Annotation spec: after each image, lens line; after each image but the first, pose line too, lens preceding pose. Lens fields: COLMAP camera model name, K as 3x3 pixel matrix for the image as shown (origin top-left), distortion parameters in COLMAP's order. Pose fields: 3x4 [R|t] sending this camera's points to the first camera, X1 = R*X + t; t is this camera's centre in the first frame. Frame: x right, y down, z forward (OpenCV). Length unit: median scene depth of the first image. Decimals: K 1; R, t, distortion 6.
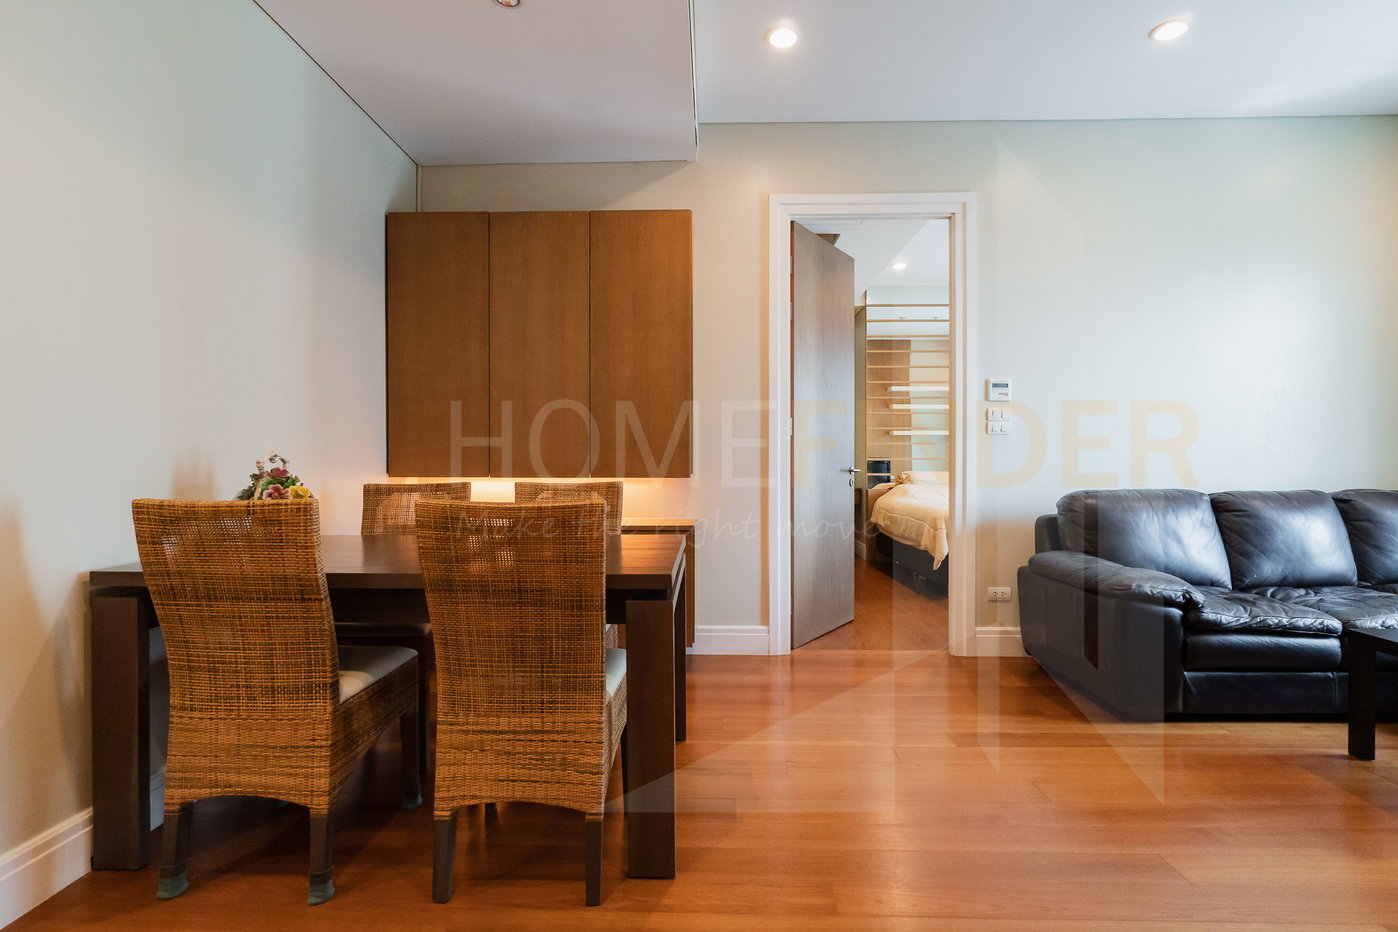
lens RADIAL K [[690.7, 0, 699.0], [0, 690.7, 466.0], [0, 0, 1]] dist [-0.004500, -0.000492]
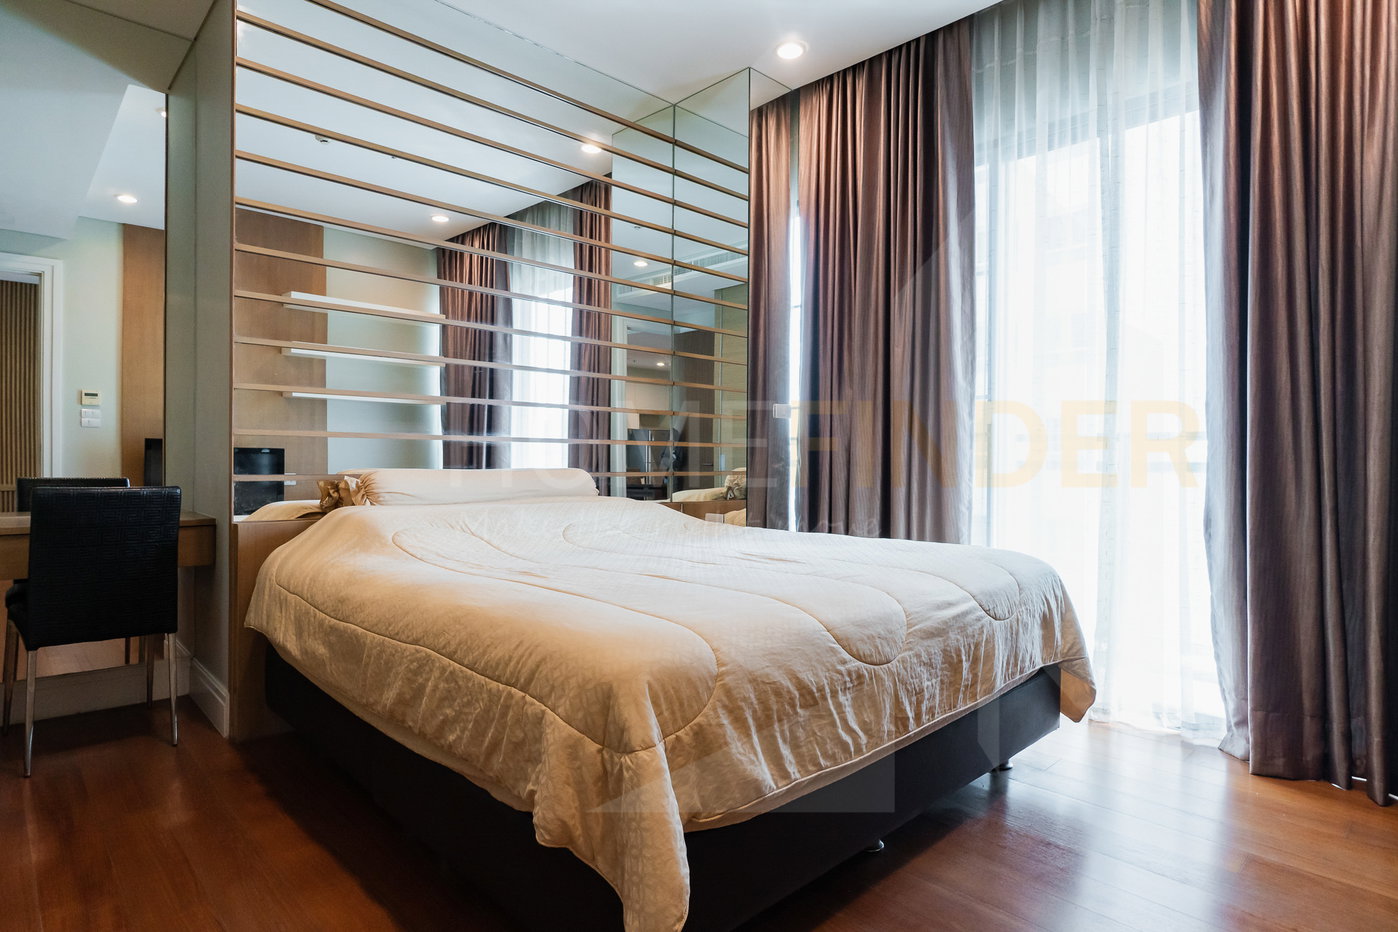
lens RADIAL K [[757.9, 0, 699.0], [0, 757.9, 466.0], [0, 0, 1]] dist [-0.026848, -0.000081]
pose [[0.697108, 0.004833, 0.716950, 0.144201], [-0.004543, 0.999987, -0.002324, 0.006130], [-0.716952, -0.001637, 0.697121, 0.602183]]
